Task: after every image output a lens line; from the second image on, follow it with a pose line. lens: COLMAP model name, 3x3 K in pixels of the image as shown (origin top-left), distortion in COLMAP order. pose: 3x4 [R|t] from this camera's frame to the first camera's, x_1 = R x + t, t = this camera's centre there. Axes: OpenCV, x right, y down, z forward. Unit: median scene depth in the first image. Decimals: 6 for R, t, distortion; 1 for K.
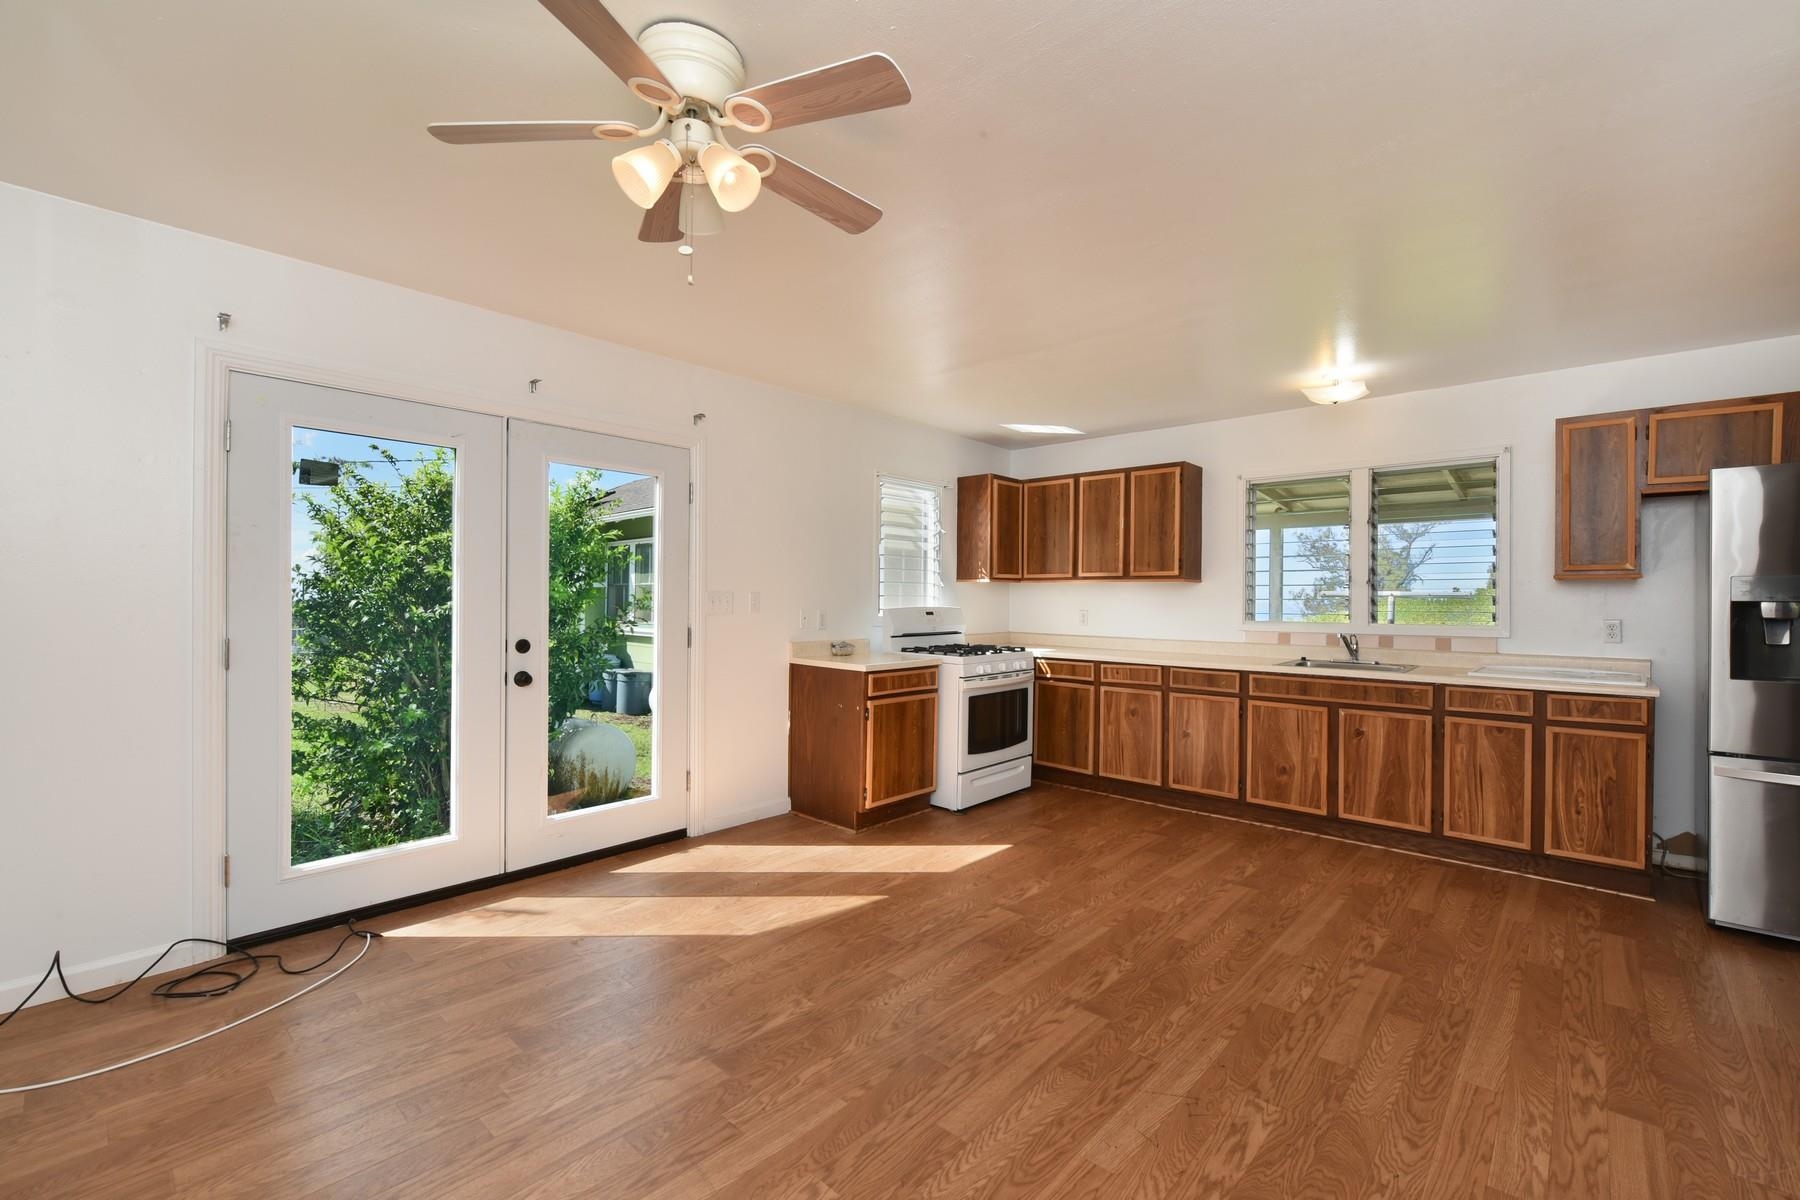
lens RADIAL K [[750.4, 0, 918.0], [0, 750.4, 602.6], [0, 0, 1]] dist [0.004109, -0.002443]
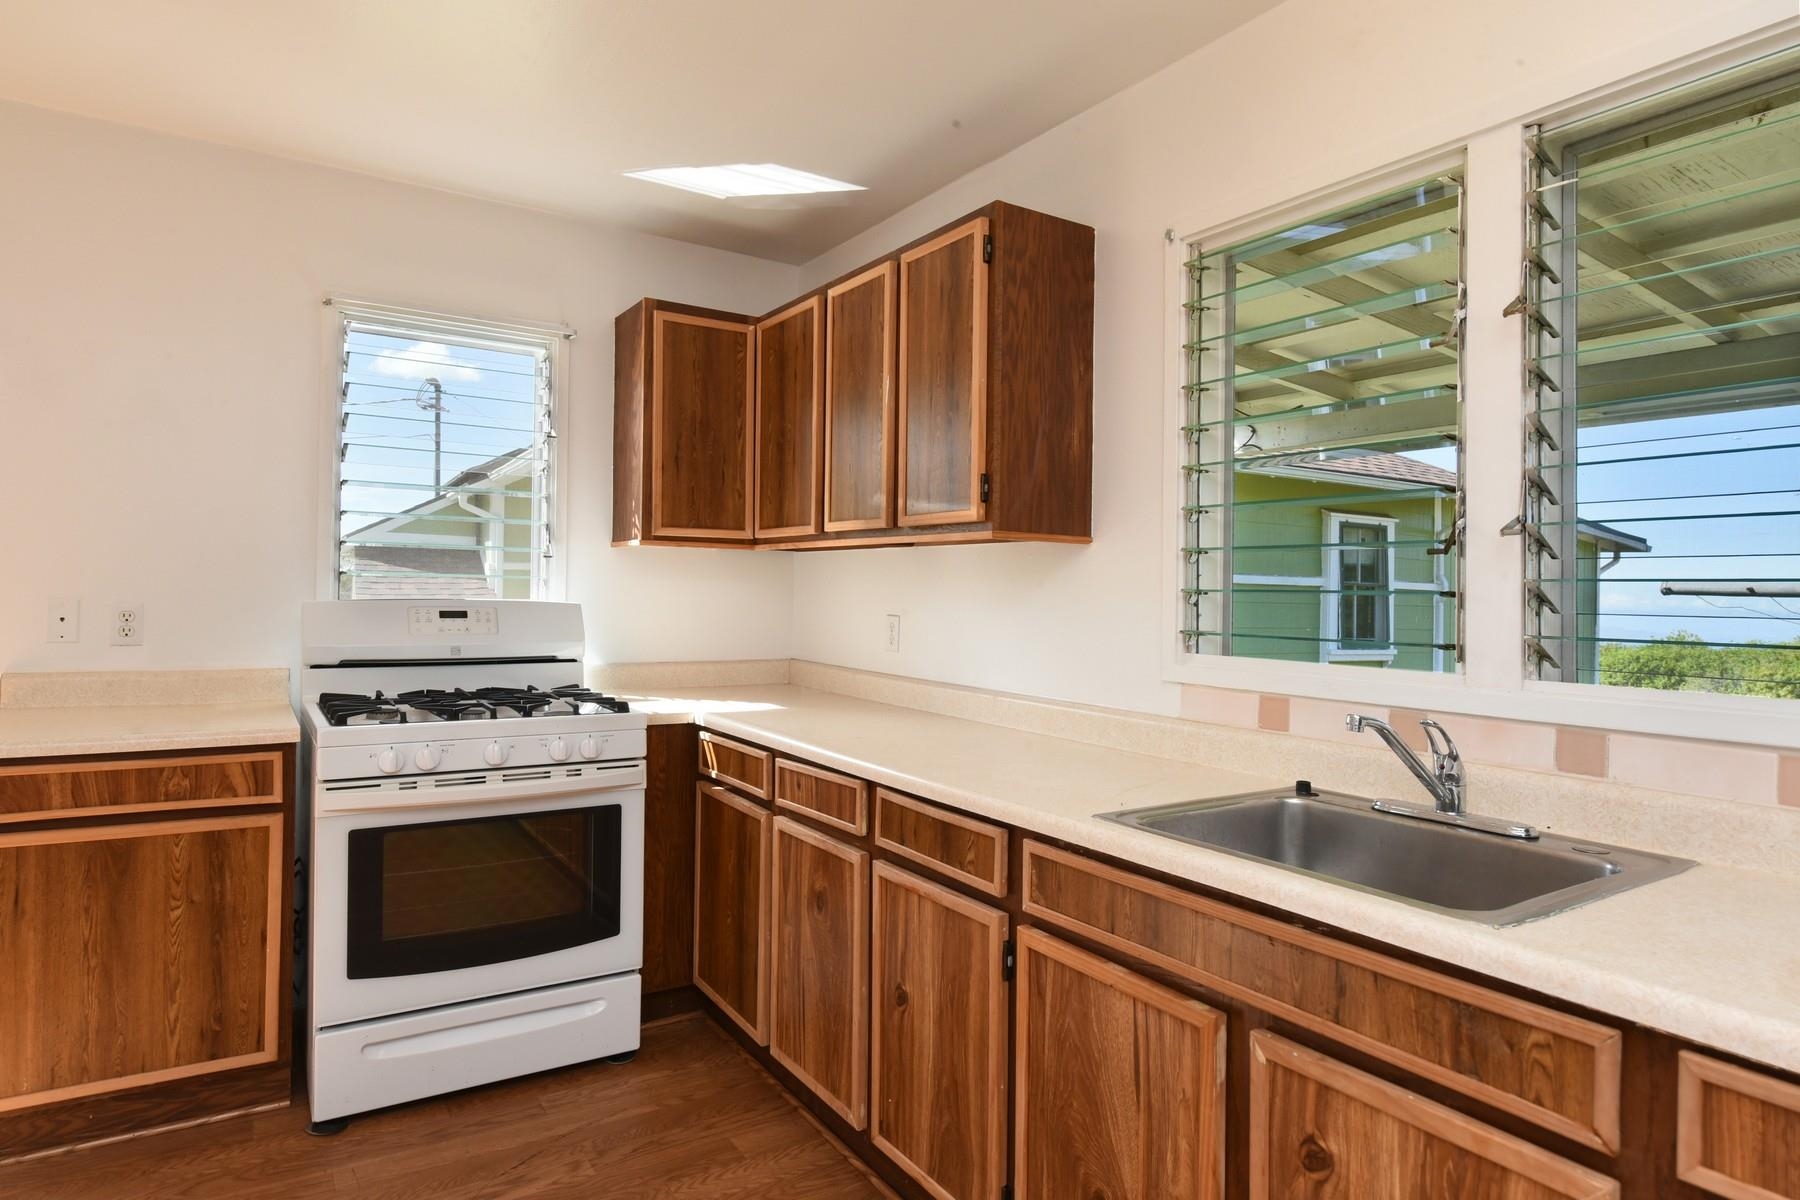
lens RADIAL K [[999.7, 0, 885.3], [0, 999.7, 588.2], [0, 0, 1]] dist [-0.003395, -0.000980]
pose [[0.962054, 0.012095, -0.272591, 0.525475], [-0.016170, 0.999789, -0.012706, 0.003058], [0.272379, 0.016632, 0.962046, 0.644485]]
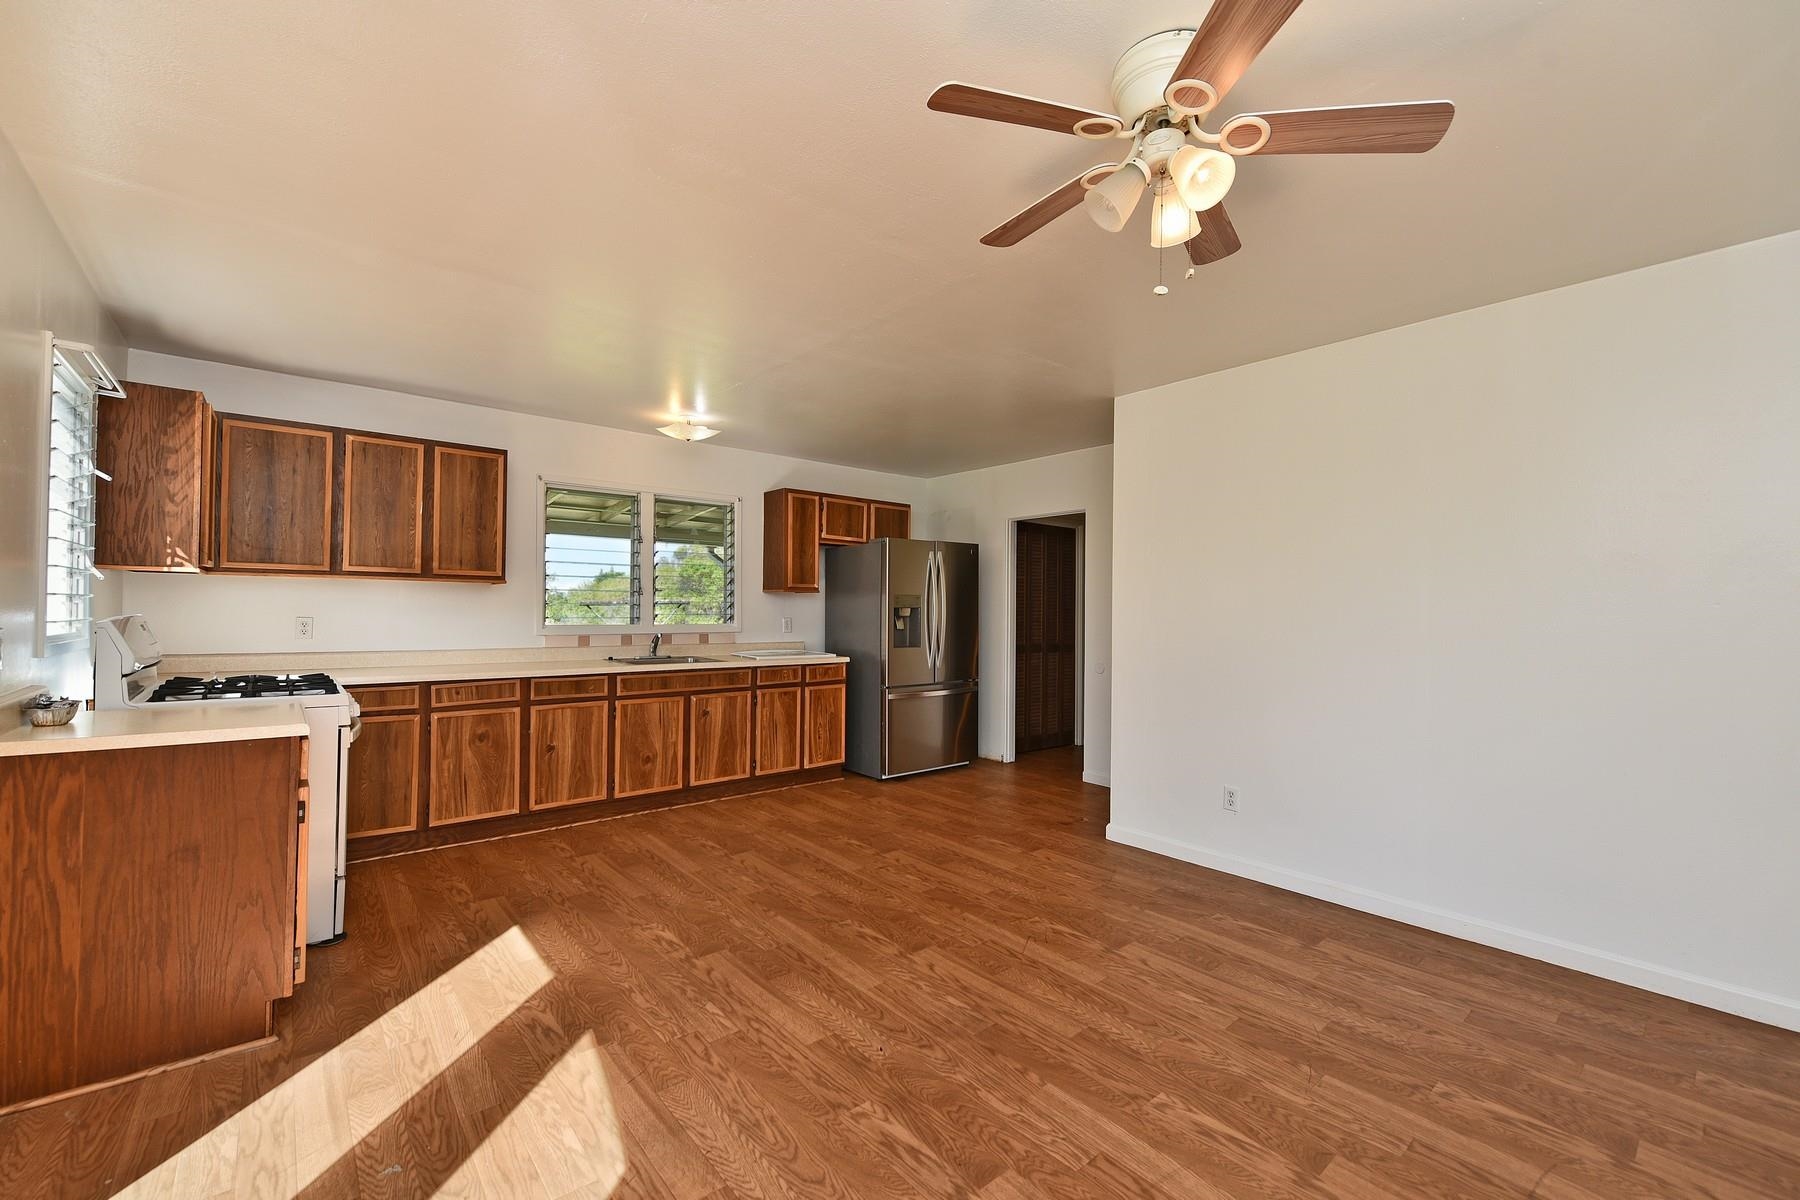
lens RADIAL K [[722.1, 0, 908.0], [0, 722.1, 601.8], [0, 0, 1]] dist [-0.012109, 0.000066]
pose [[0.156013, 0.005778, 0.987738, -0.514362], [-0.002129, 0.999983, -0.005514, -0.002499], [-0.987753, -0.001243, 0.156023, 0.474318]]
